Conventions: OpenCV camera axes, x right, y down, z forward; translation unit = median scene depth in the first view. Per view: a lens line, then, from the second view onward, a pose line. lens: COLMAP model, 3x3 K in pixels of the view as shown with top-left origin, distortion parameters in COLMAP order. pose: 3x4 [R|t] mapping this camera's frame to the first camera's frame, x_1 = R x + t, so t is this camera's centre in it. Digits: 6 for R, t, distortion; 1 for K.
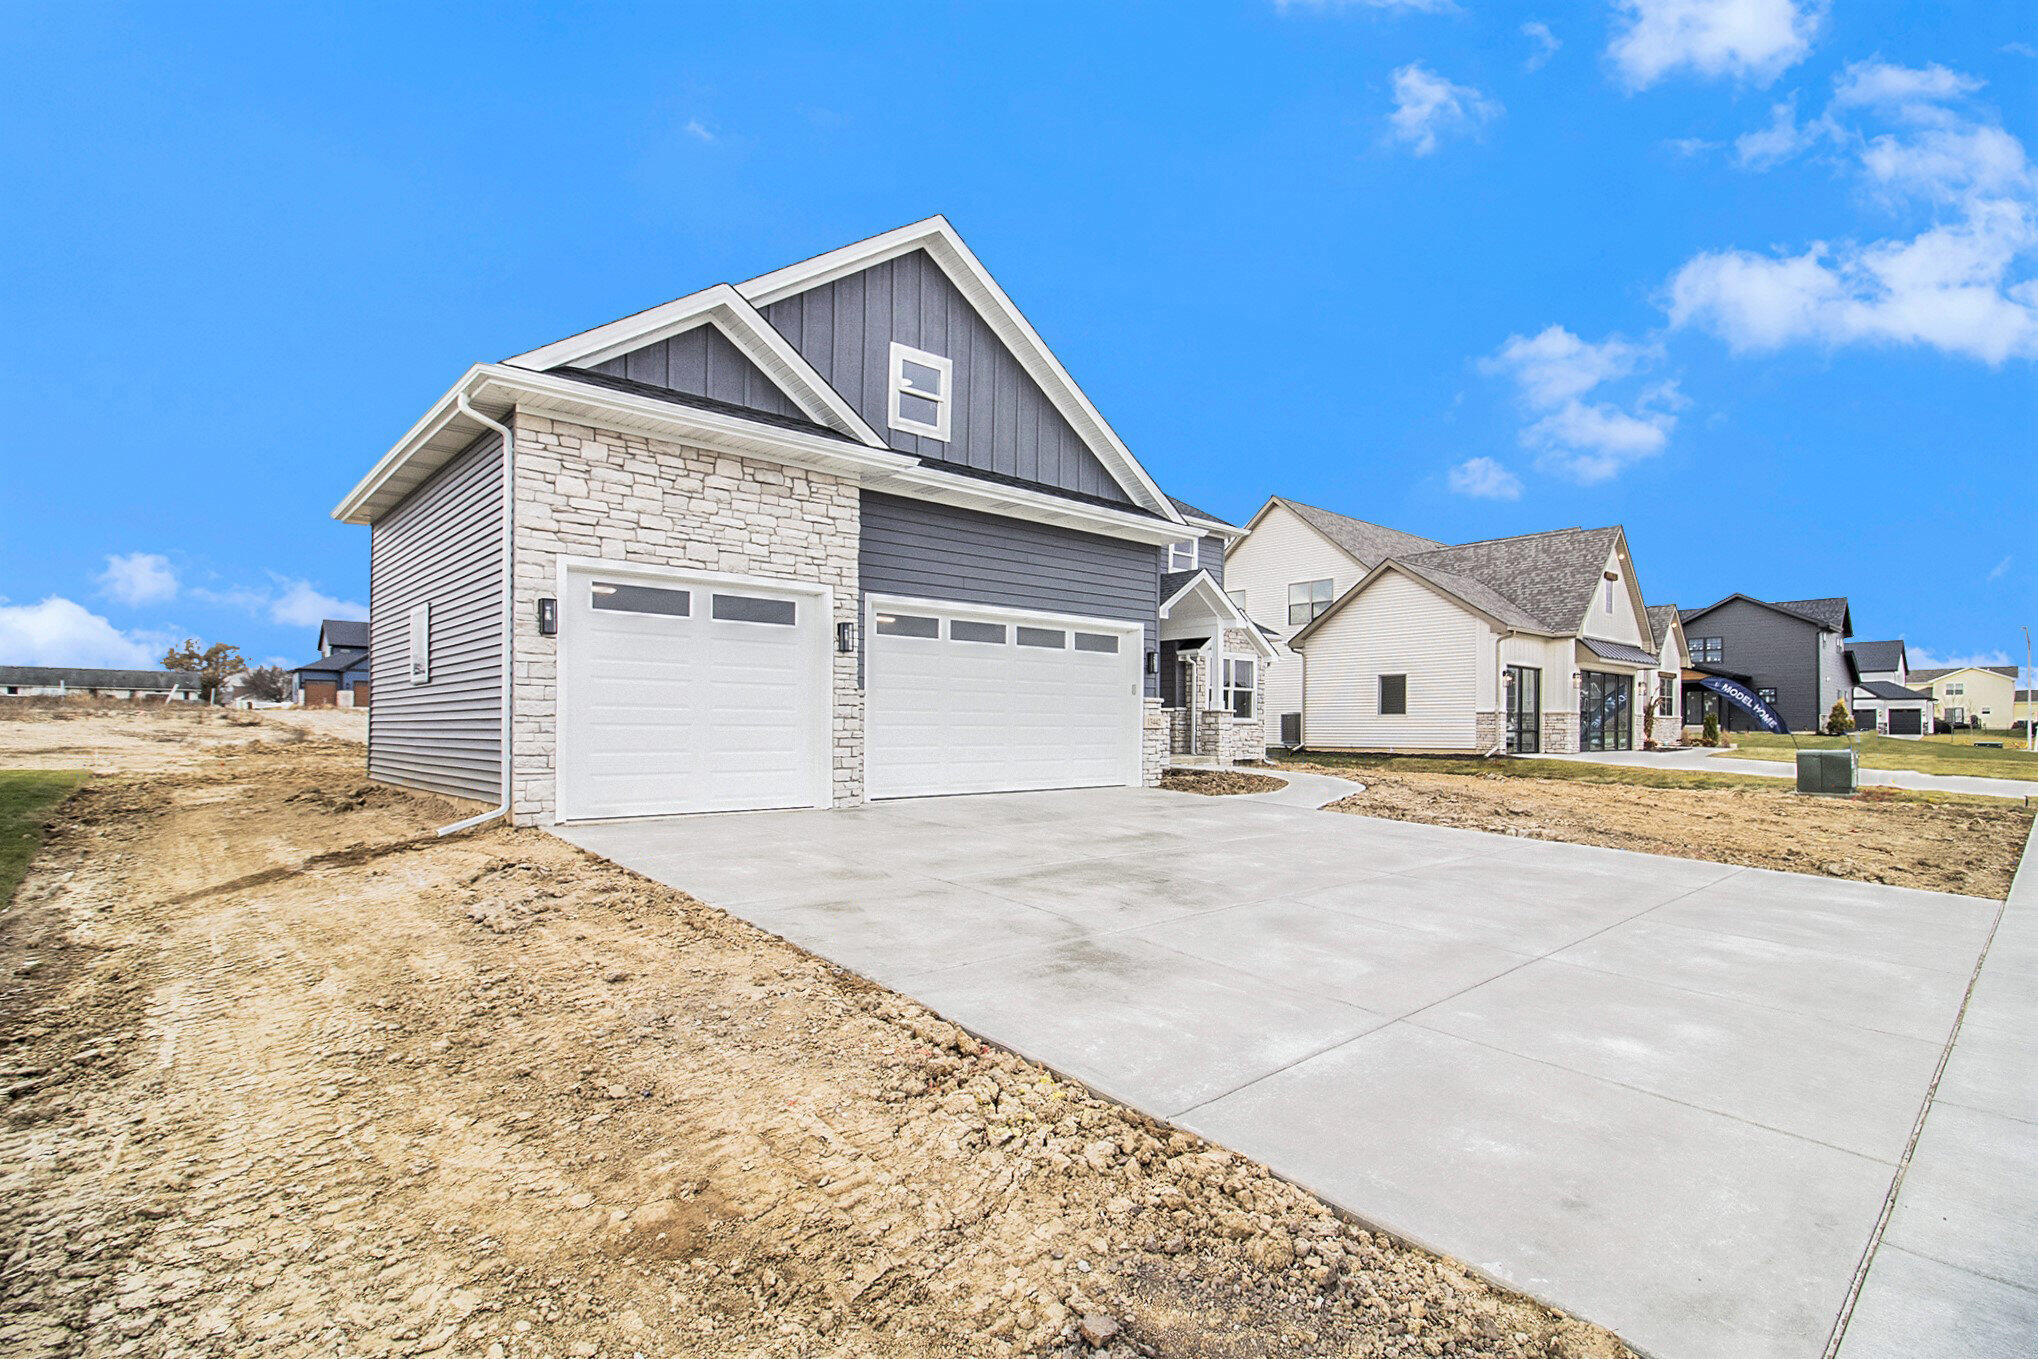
lens RADIAL K [[986.1, 0, 1021.1], [0, 986.1, 723.2], [0, 0, 1]] dist [-0.002036, -0.000135]
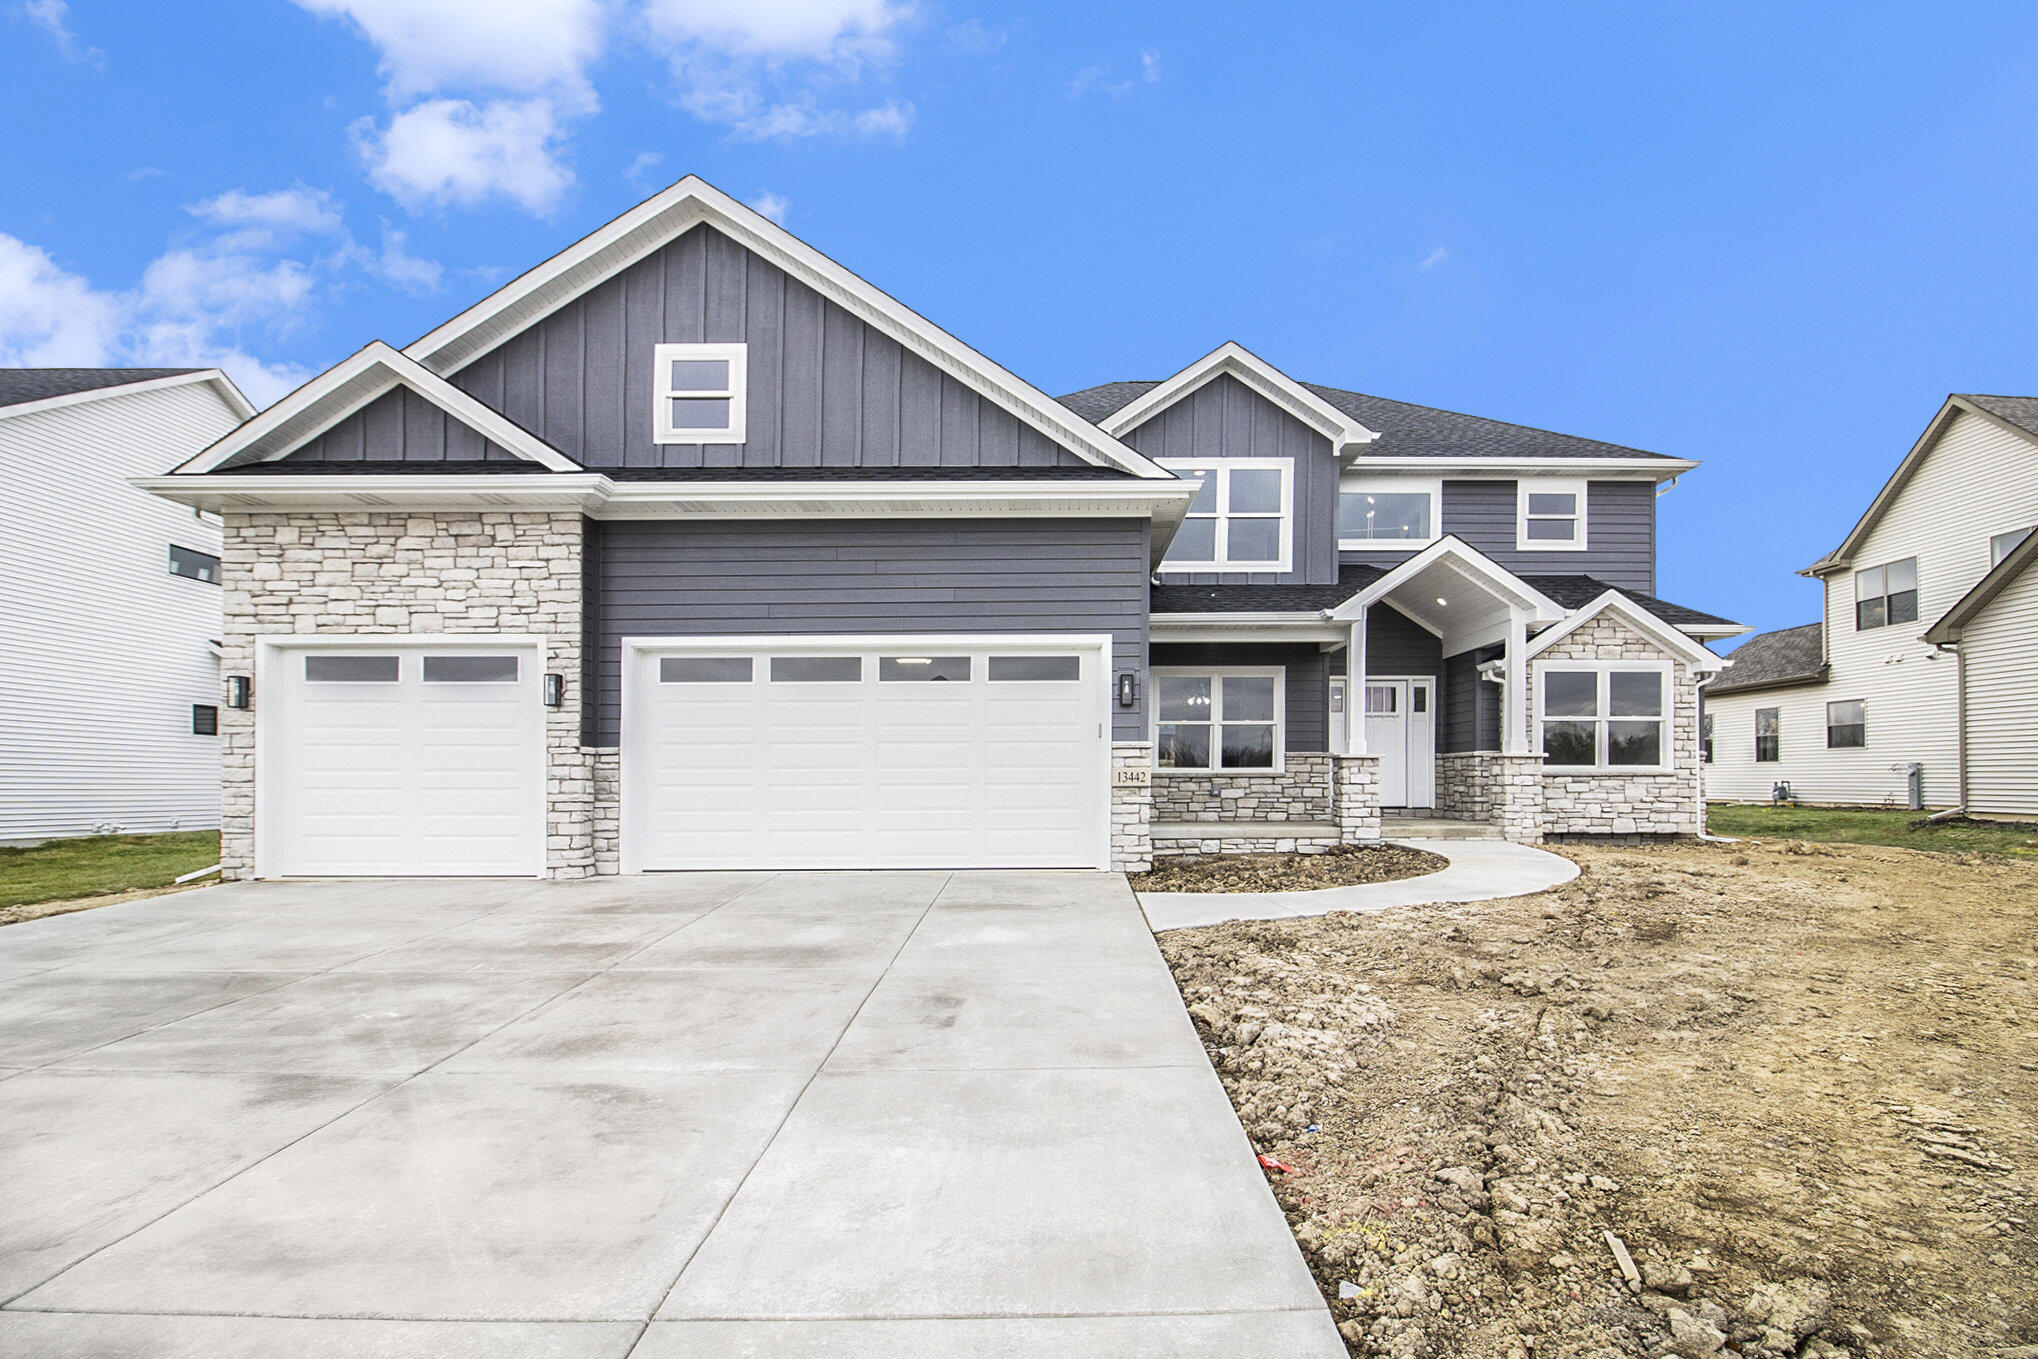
lens RADIAL K [[937.0, 0, 1021.0], [0, 937.0, 778.5], [0, 0, 1]] dist [0.002190, 0.000626]
pose [[0.740815, -0.005394, -0.671688, 0.715936], [0.009209, 0.999955, 0.002127, -0.004020], [0.671646, -0.007761, 0.740832, 0.653721]]
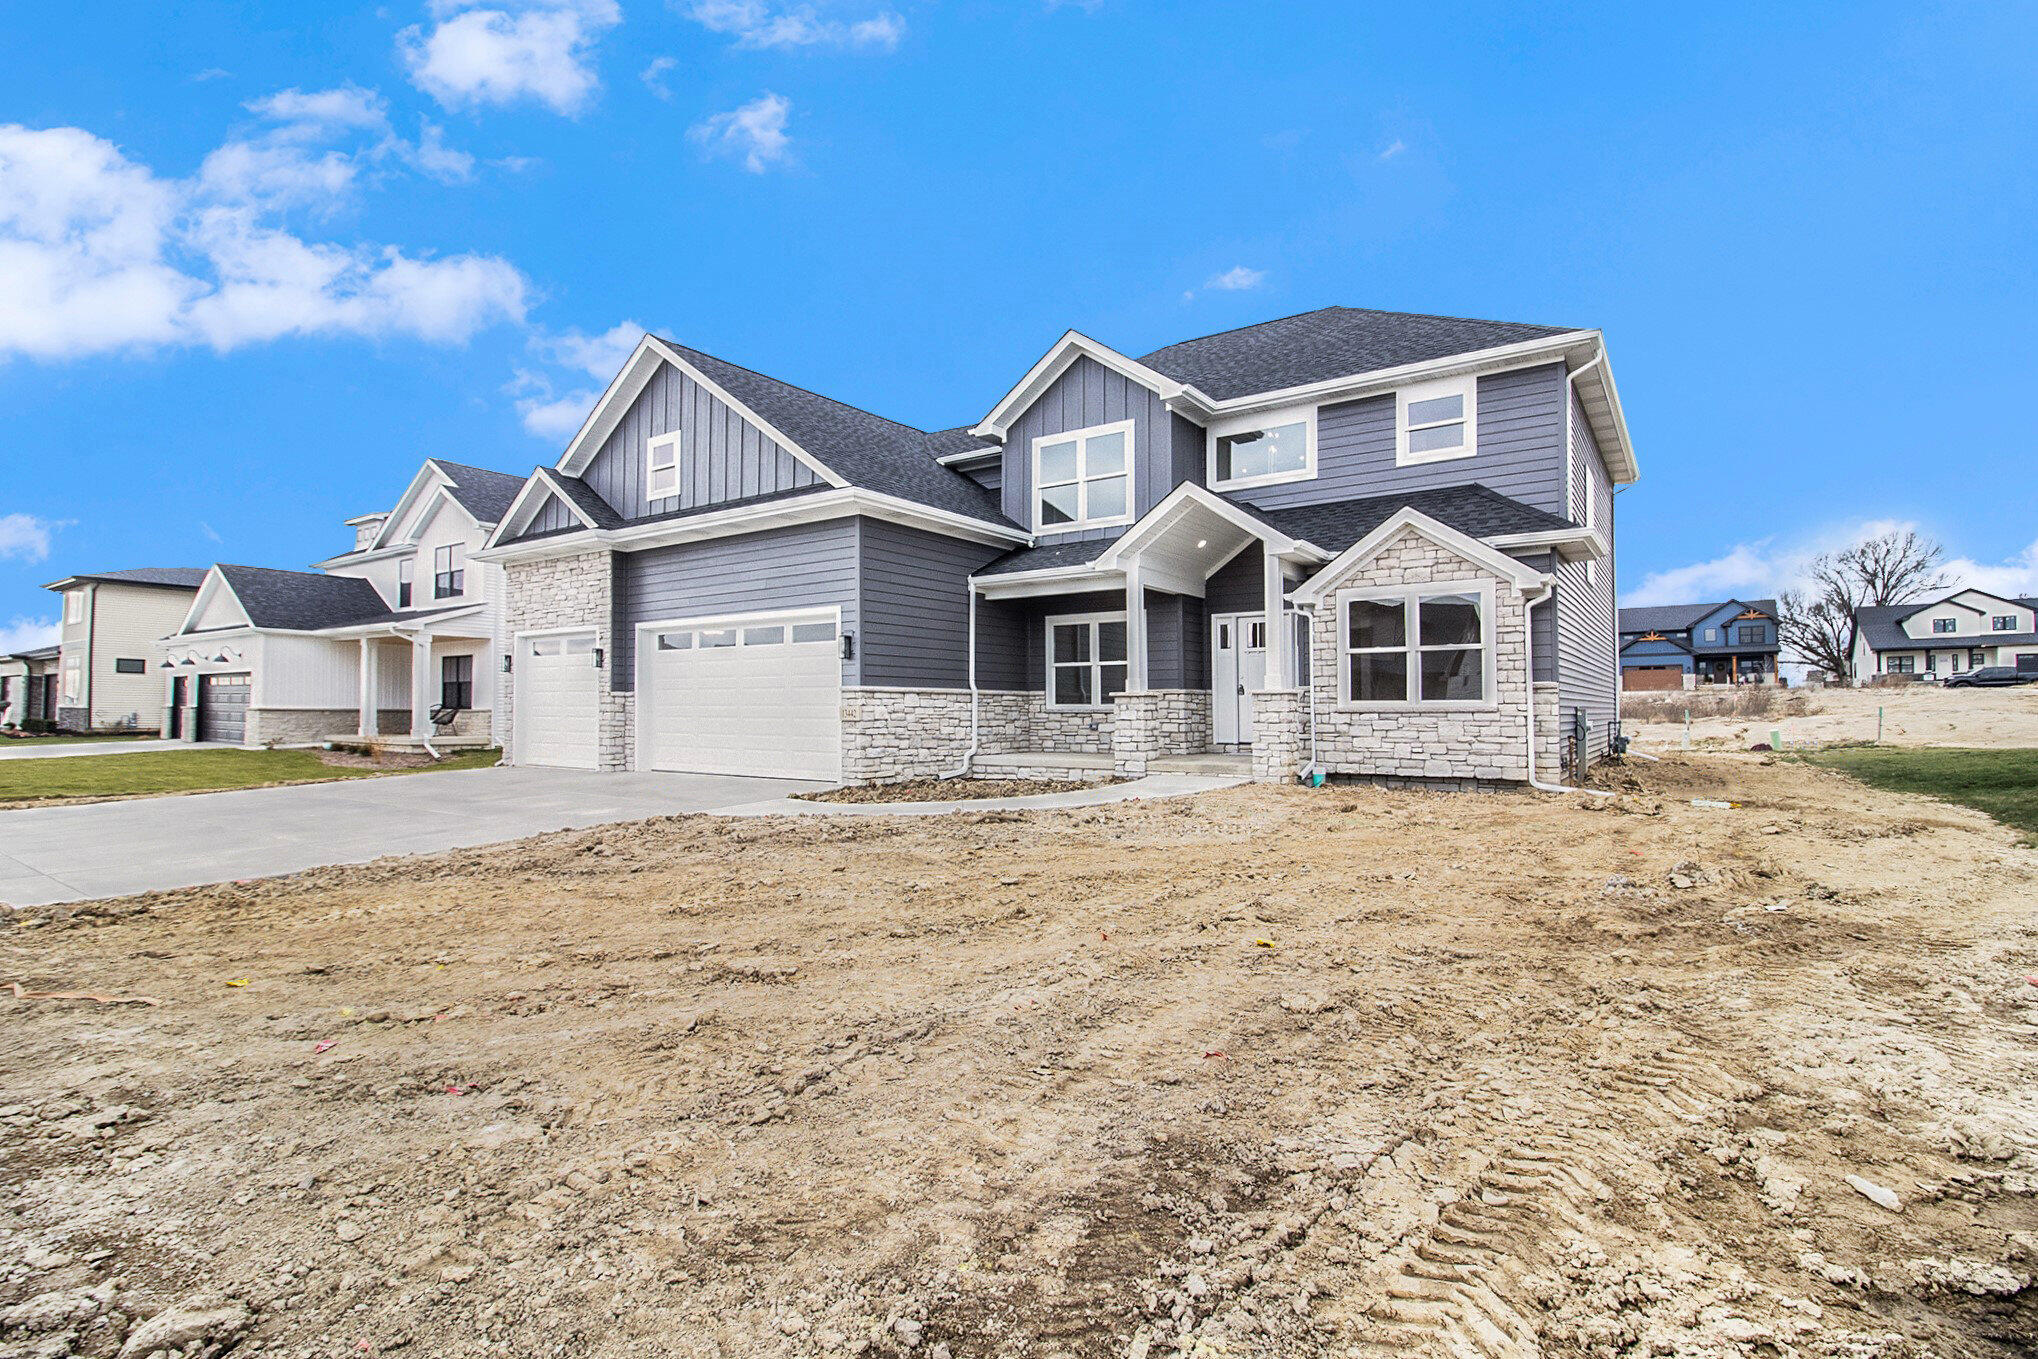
lens RADIAL K [[973.4, 0, 1019.0], [0, 973.4, 679.5], [0, 0, 1]] dist [0.031907, 0.000123]
pose [[0.218976, -0.041309, -0.974855, 1.414093], [0.002345, 0.999123, -0.041811, 0.009394], [0.975727, 0.006870, 0.218881, 1.305157]]
